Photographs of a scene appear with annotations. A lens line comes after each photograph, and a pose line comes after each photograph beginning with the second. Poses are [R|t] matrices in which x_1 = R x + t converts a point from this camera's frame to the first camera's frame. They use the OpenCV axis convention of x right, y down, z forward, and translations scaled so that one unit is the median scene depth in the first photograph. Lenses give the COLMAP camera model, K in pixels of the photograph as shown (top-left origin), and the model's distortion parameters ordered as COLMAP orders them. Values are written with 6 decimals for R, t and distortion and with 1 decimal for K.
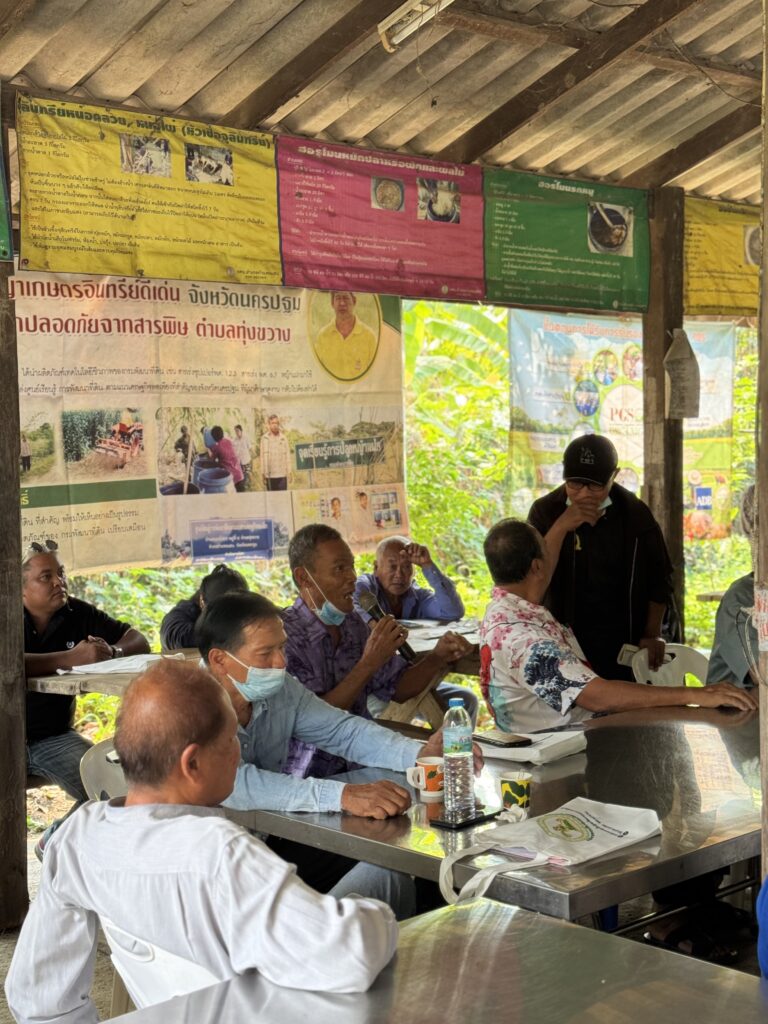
lens RADIAL K [[1438.8, 0, 389.4], [0, 1438.8, 516.2], [0, 0, 1]] dist [0.125833, 0.000000]
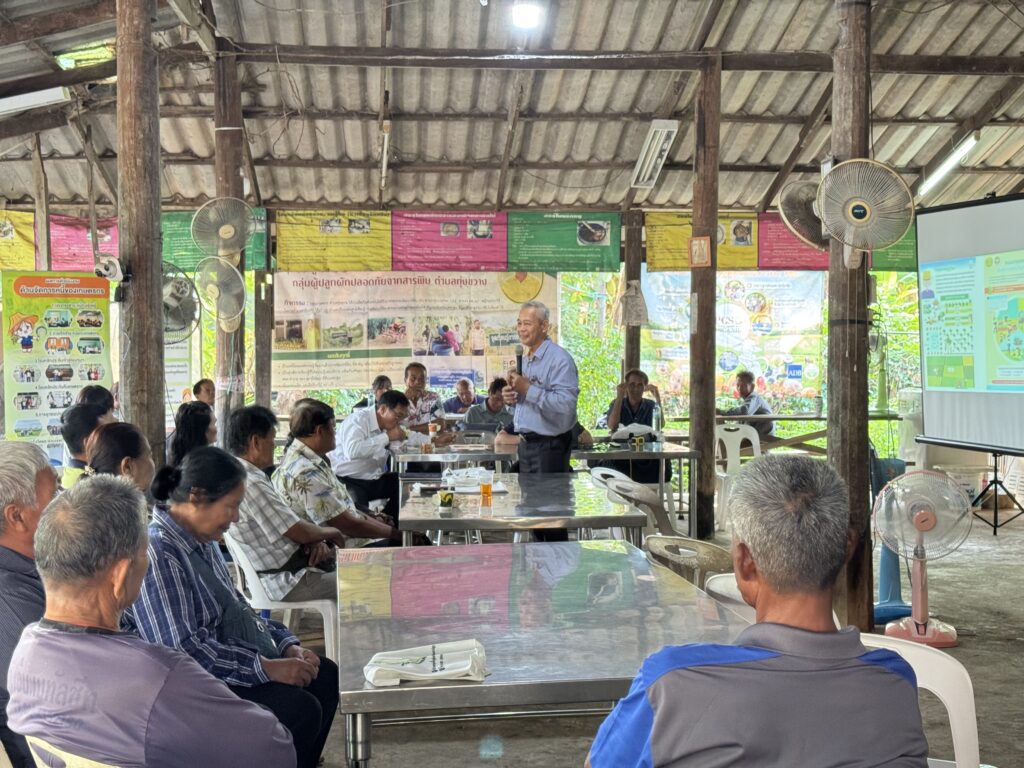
lens RADIAL K [[1438.8, 0, 519.2], [0, 1438.8, 383.7], [0, 0, 1]] dist [0.125833, 0.000000]
pose [[0.802466, 0.044110, -0.595065, 1.343438], [-0.045479, 0.998884, 0.012714, -0.006839], [0.594962, 0.016860, 0.803577, -0.724439]]
